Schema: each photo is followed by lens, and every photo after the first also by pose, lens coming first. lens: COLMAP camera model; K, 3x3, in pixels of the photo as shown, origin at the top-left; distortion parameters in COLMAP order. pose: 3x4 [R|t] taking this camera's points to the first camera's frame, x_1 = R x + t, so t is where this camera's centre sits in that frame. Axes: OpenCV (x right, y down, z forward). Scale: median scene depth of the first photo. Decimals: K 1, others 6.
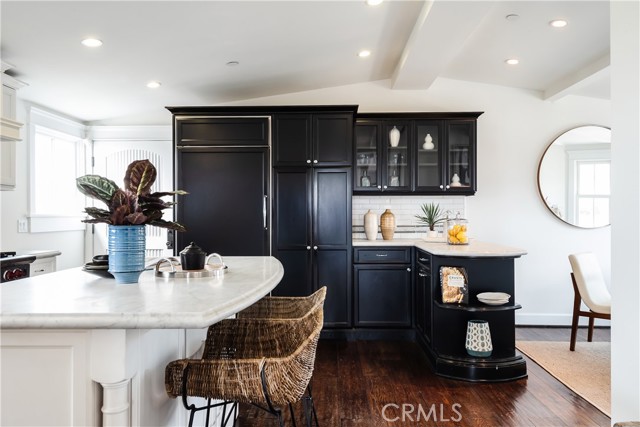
lens RADIAL K [[454.2, 0, 319.7], [0, 454.2, 208.4], [0, 0, 1]] dist [0.025238, -0.005139]
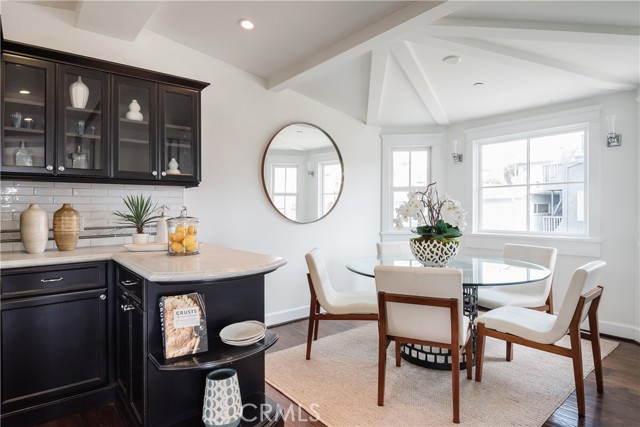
lens RADIAL K [[359.3, 0, 321.3], [0, 359.3, 209.8], [0, 0, 1]] dist [0.005318, -0.008457]
pose [[0.749045, -0.005386, 0.662497, 0.090520], [-0.002064, 0.999943, 0.010464, 0.005641], [-0.662515, -0.009205, 0.748992, 0.415461]]
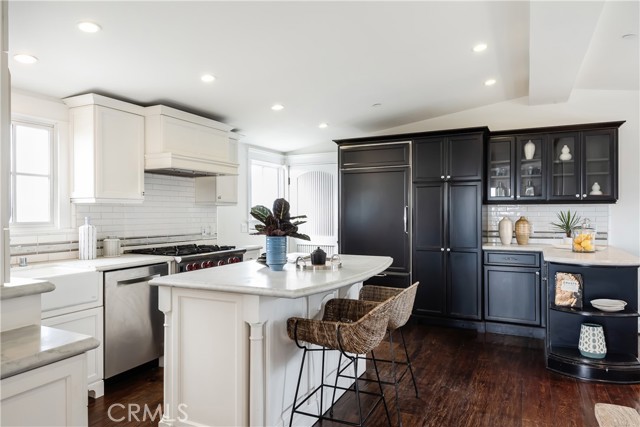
lens RADIAL K [[414.3, 0, 323.3], [0, 414.3, 207.3], [0, 0, 1]] dist [0.009868, -0.013638]
pose [[0.909197, -0.004826, -0.416338, 0.143157], [0.005567, 0.999984, 0.000567, -0.026578], [0.416329, -0.002834, 0.909210, -0.118248]]
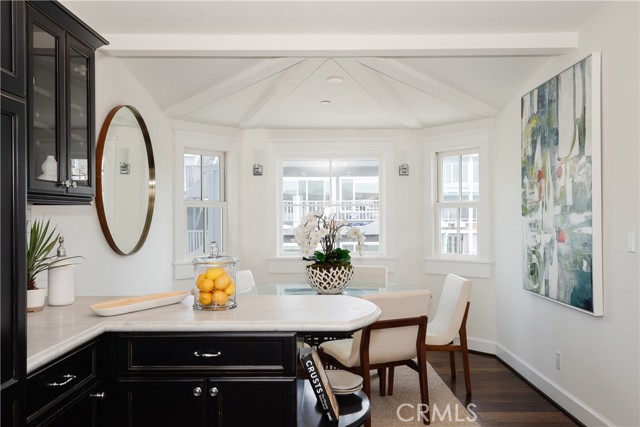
lens RADIAL K [[539.8, 0, 318.0], [0, 539.8, 212.2], [0, 0, 1]] dist [0.055825, 0.000715]
pose [[-0.030982, 0.007390, 0.999493, -0.265912], [-0.009621, 0.999924, -0.007691, -0.019984], [-0.999474, -0.009855, -0.030908, 0.829114]]
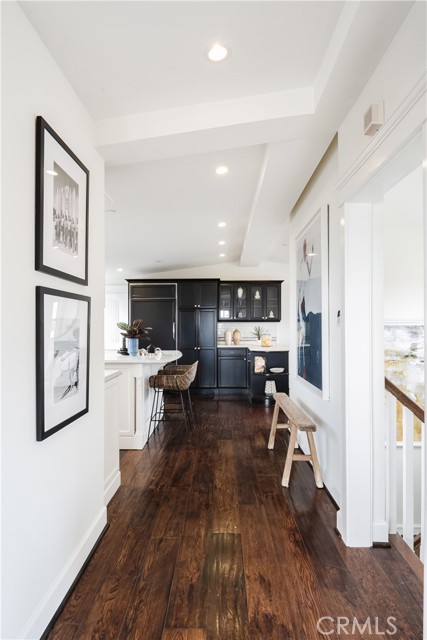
lens RADIAL K [[359.3, 0, 217.9], [0, 359.3, 314.2], [0, 0, 1]] dist [0.005318, -0.008457]
pose [[0.999949, -0.001535, 0.009945, 0.058980], [0.001773, 0.999712, -0.023925, -0.027911], [-0.009905, 0.023941, 0.999664, -0.604450]]
